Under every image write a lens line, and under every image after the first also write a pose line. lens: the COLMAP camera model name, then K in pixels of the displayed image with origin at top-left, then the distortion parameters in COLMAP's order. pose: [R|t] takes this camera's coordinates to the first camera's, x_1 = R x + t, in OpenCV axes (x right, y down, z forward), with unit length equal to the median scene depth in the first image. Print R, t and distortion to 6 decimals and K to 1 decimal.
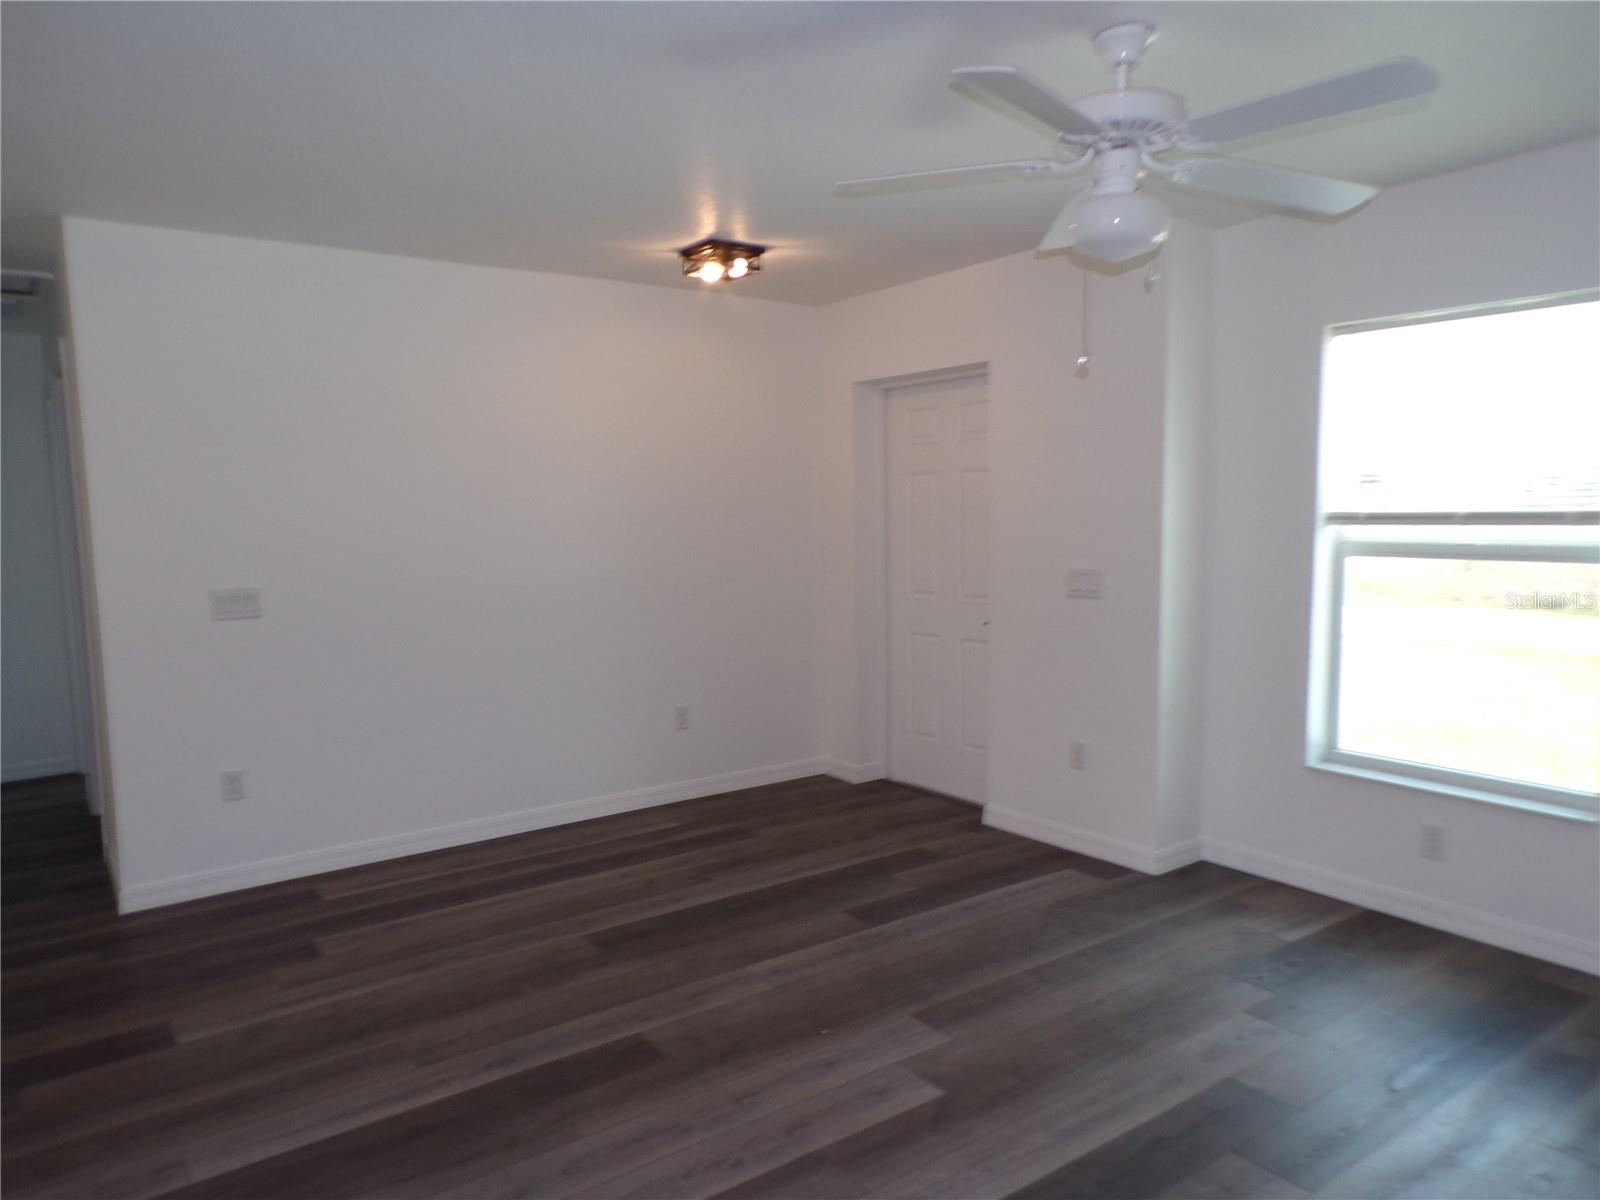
lens RADIAL K [[1088.7, 0, 814.4], [0, 1088.7, 596.8], [0, 0, 1]] dist [0.007876, 0.007710]
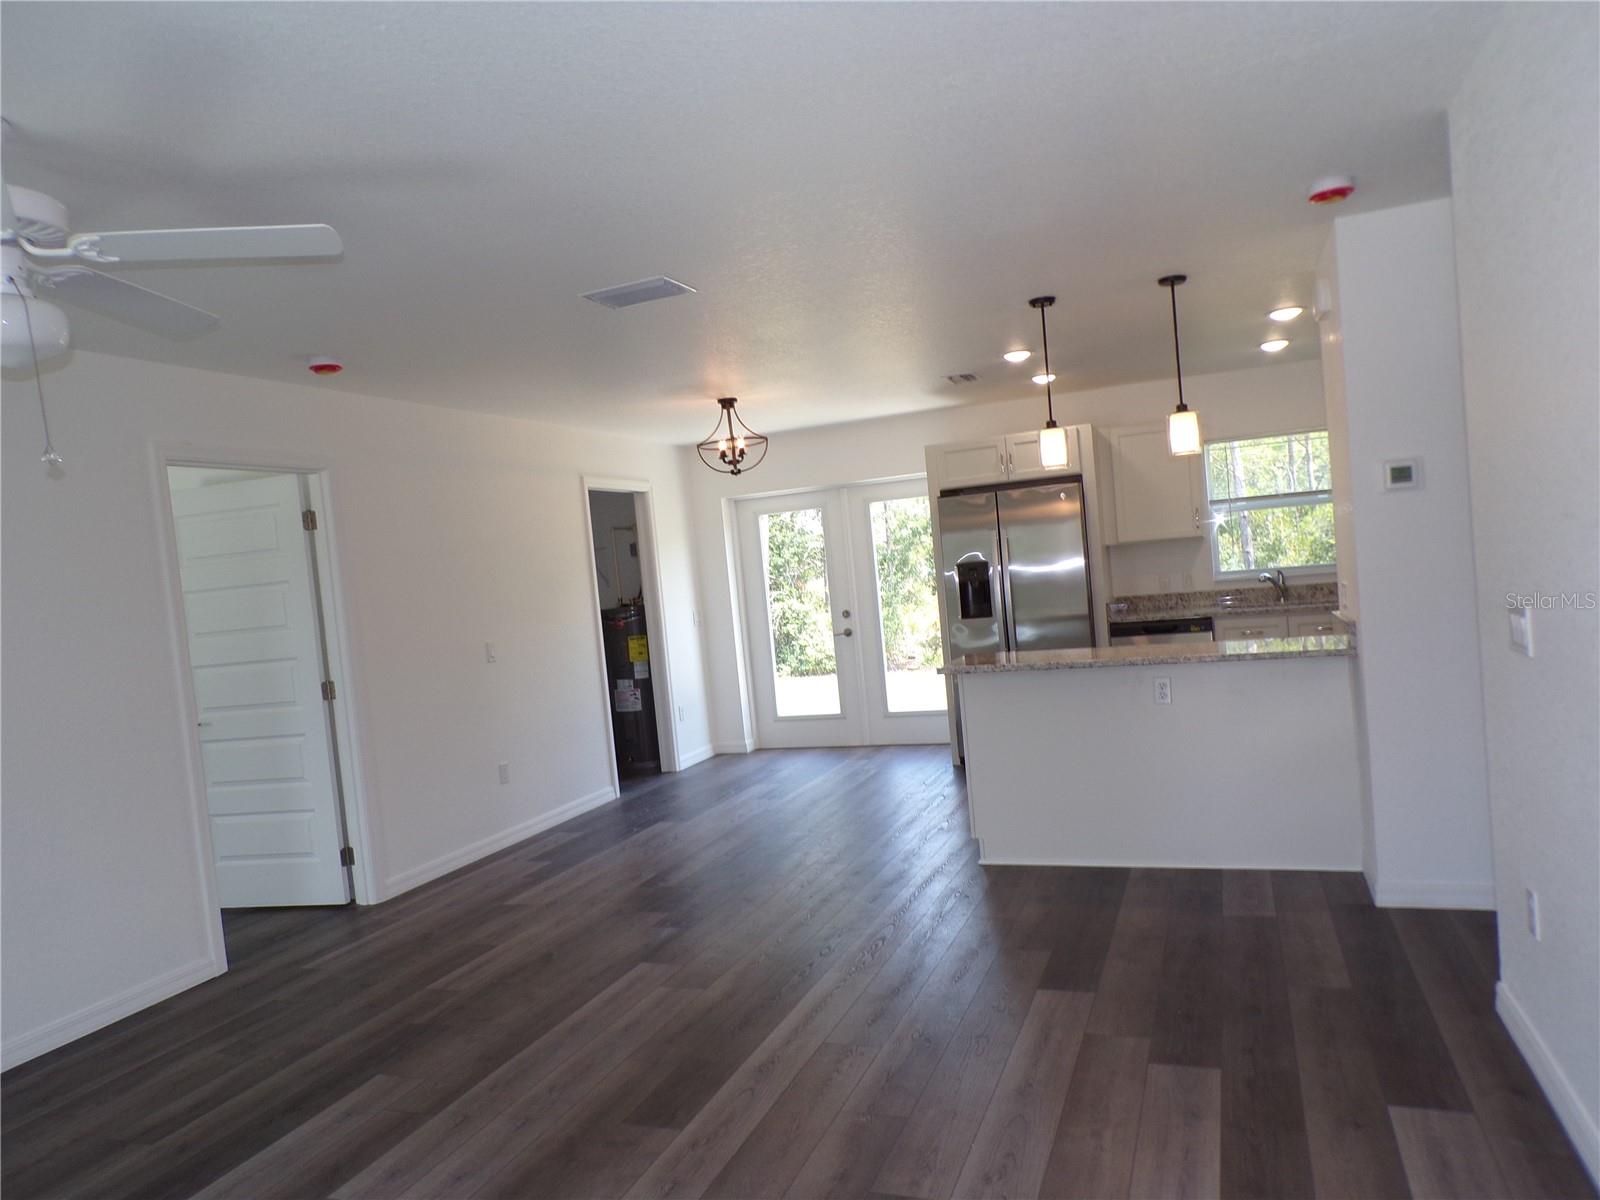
lens RADIAL K [[1088.7, 0, 804.6], [0, 1088.7, 587.9], [0, 0, 1]] dist [0.007876, 0.007710]
pose [[-0.838574, 0.102755, -0.535009, 0.155409], [0.060605, 0.993551, 0.095831, -0.110720], [0.541406, 0.047937, -0.839394, 1.377719]]
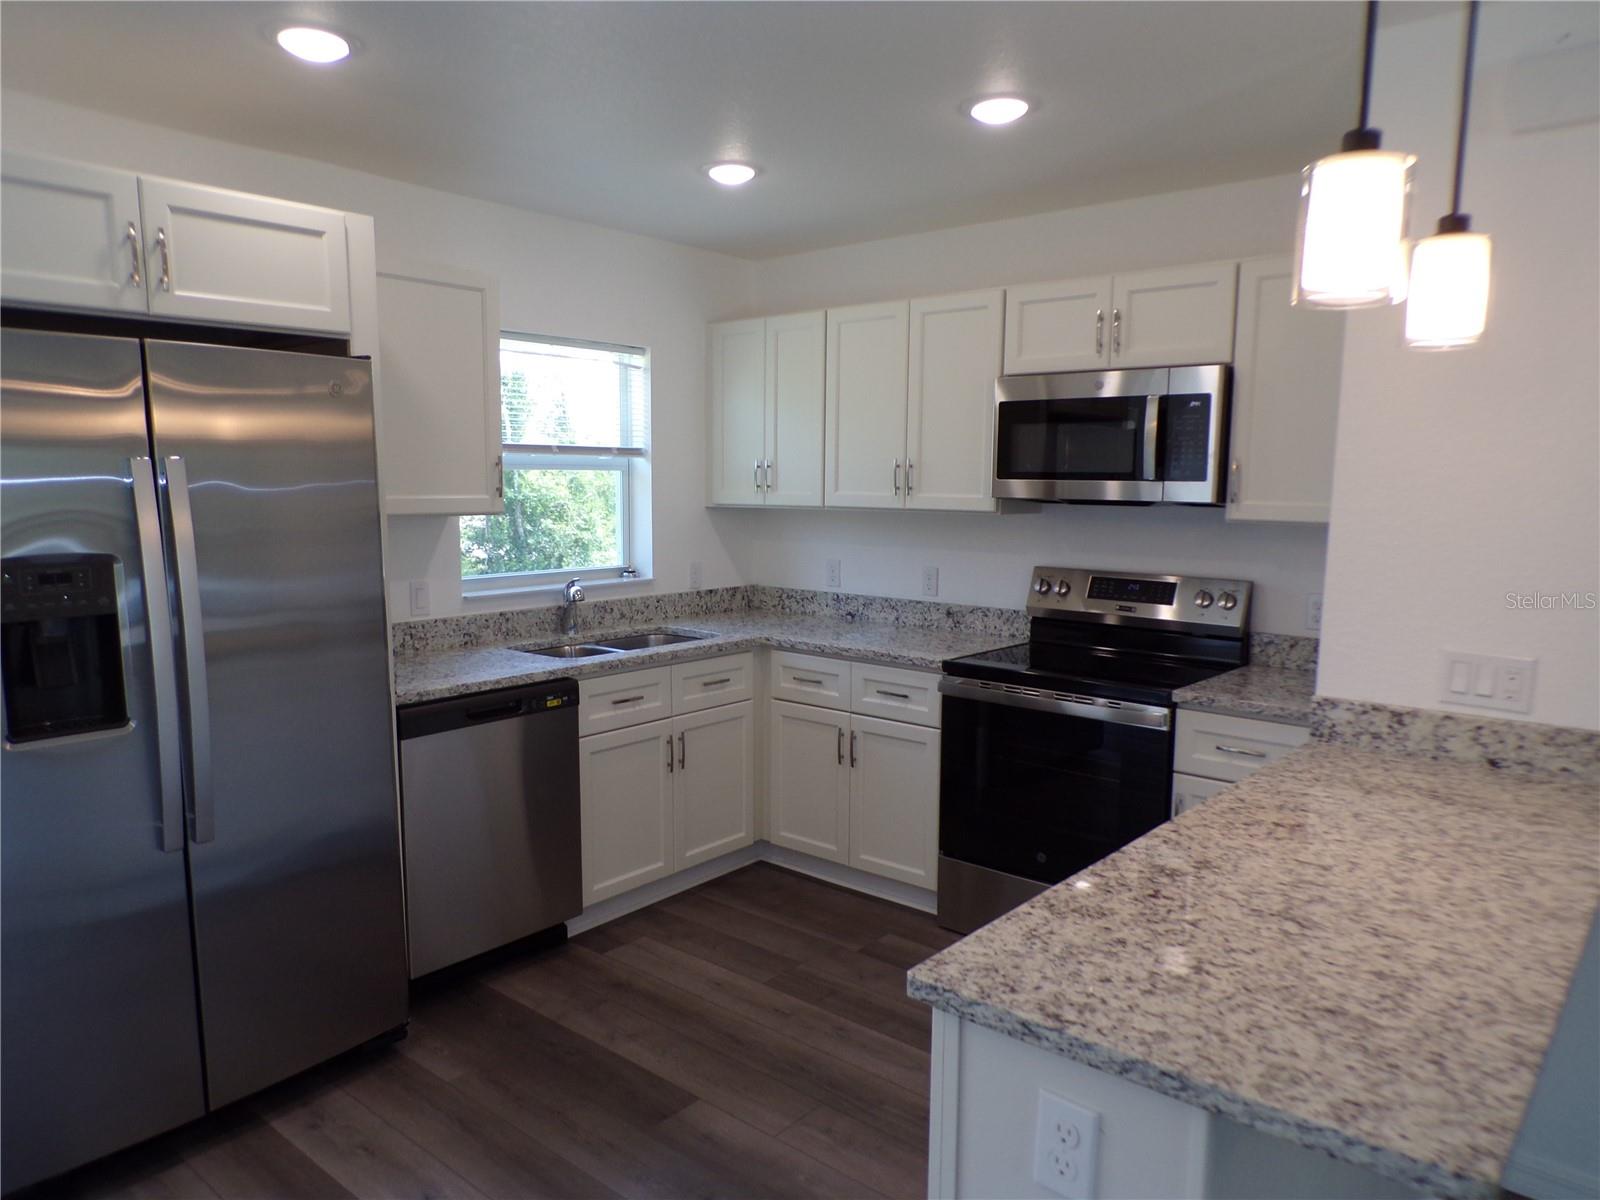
lens RADIAL K [[1088.7, 0, 806.0], [0, 1088.7, 615.5], [0, 0, 1]] dist [0.007876, 0.007710]
pose [[0.232336, 0.147572, -0.961375, -0.425182], [-0.090818, 0.987396, 0.129619, -0.039999], [0.968386, 0.057195, 0.242810, 0.239352]]
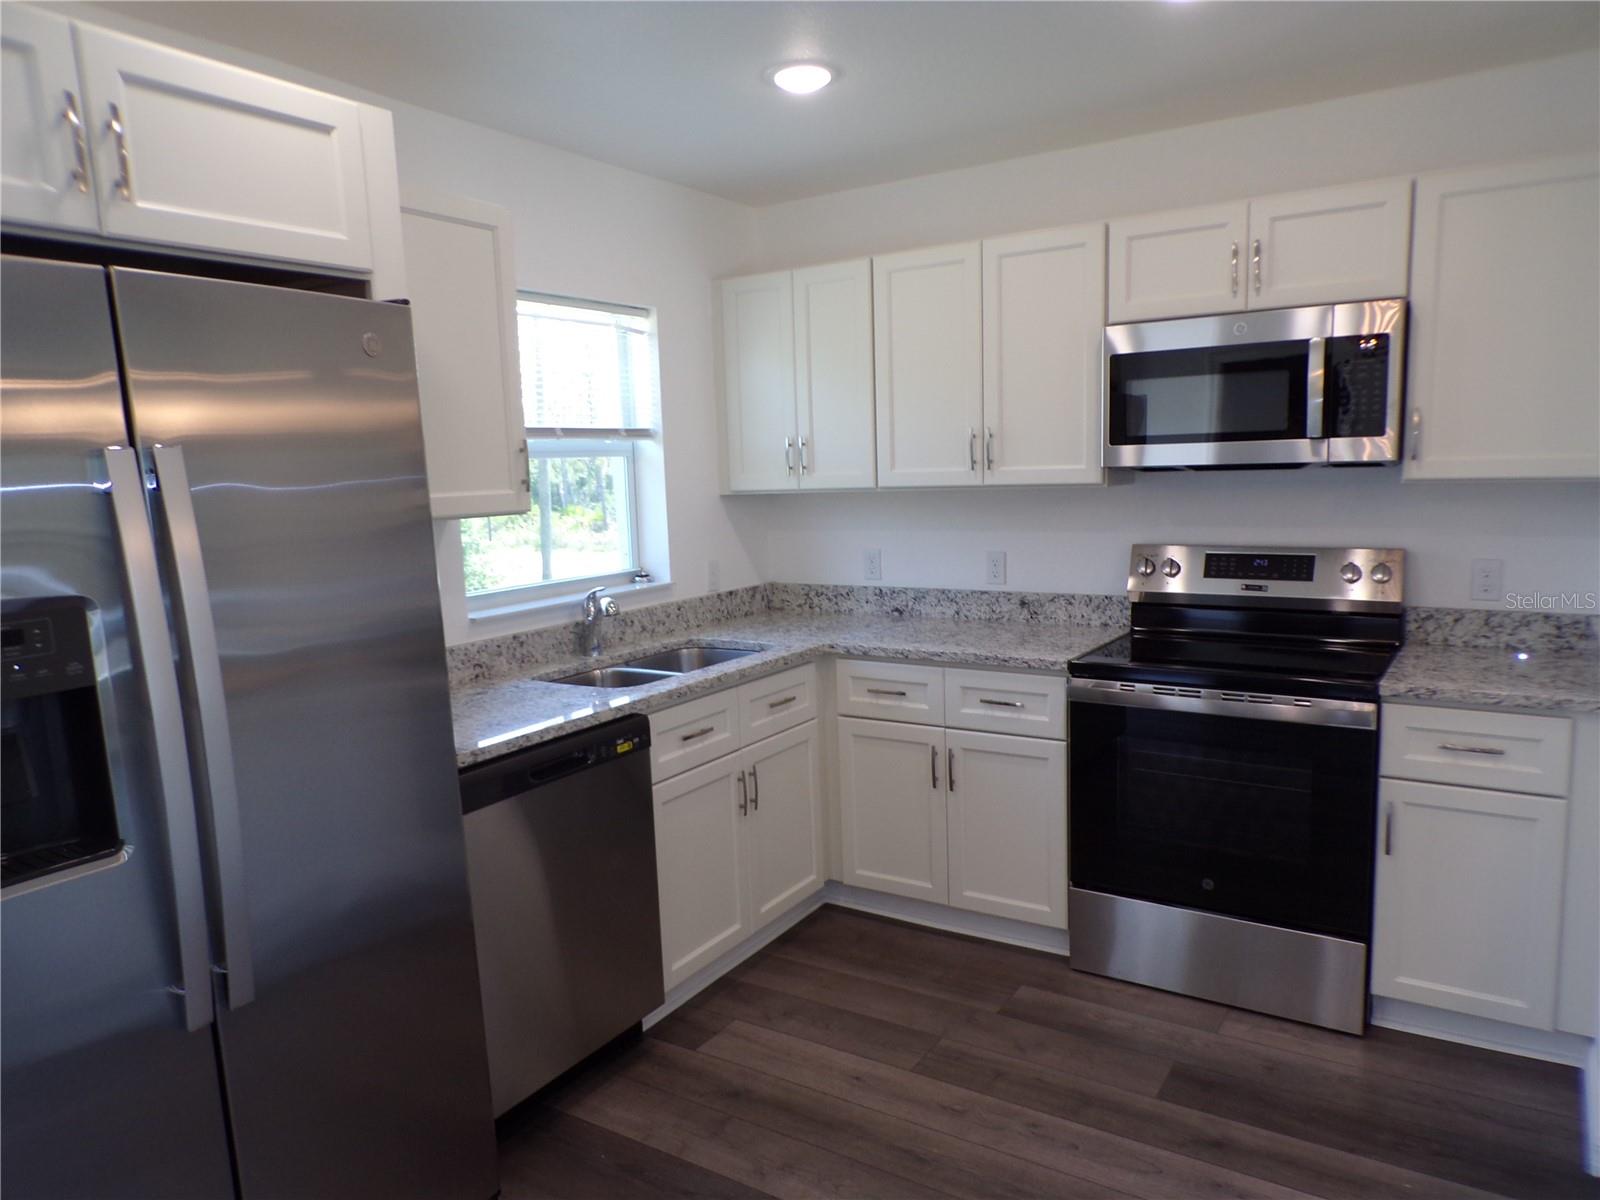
lens RADIAL K [[1088.7, 0, 815.2], [0, 1088.7, 617.3], [0, 0, 1]] dist [0.007876, 0.007710]
pose [[0.364382, 0.142403, -0.920297, -0.628204], [-0.050175, 0.989806, 0.133292, -0.019778], [0.929897, -0.002393, 0.367812, 0.119331]]
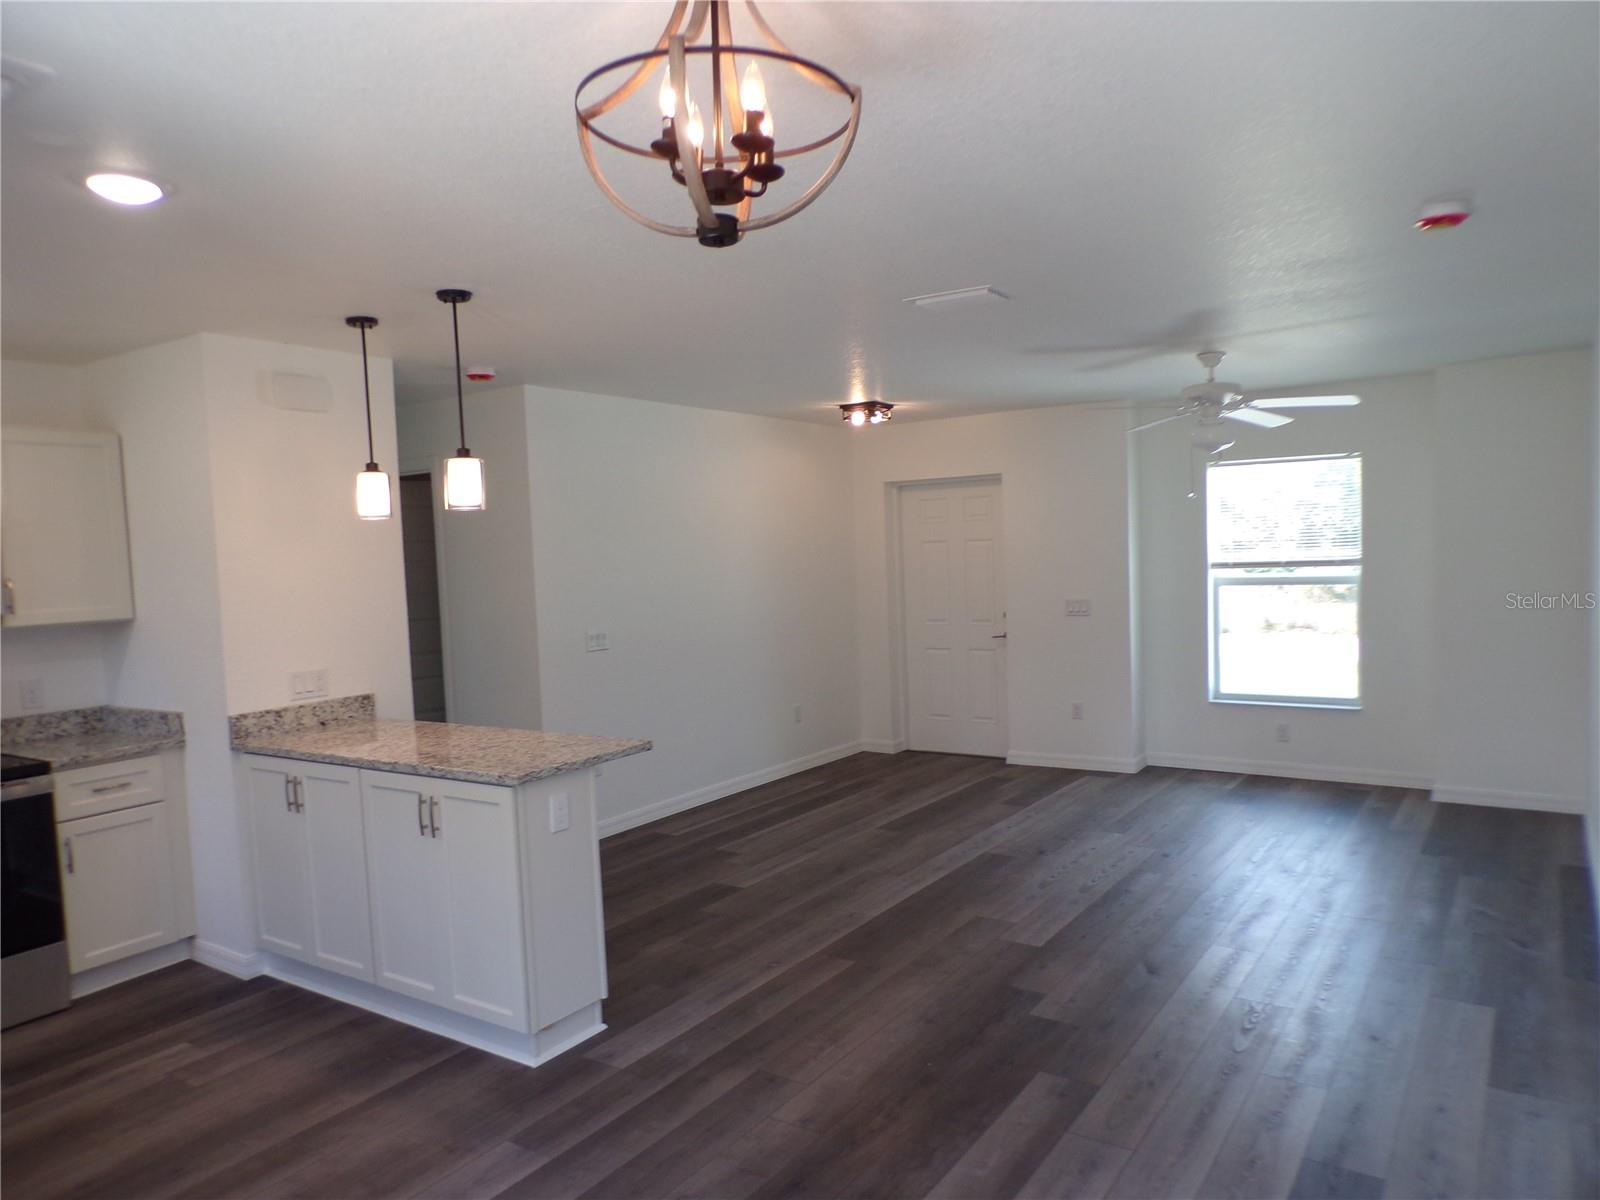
lens RADIAL K [[1088.7, 0, 807.6], [0, 1088.7, 603.2], [0, 0, 1]] dist [0.007876, 0.007710]
pose [[0.943520, -0.036814, 0.329264, -0.784111], [0.050638, 0.998155, -0.033504, 0.018363], [-0.327423, 0.048284, 0.943643, -0.505350]]
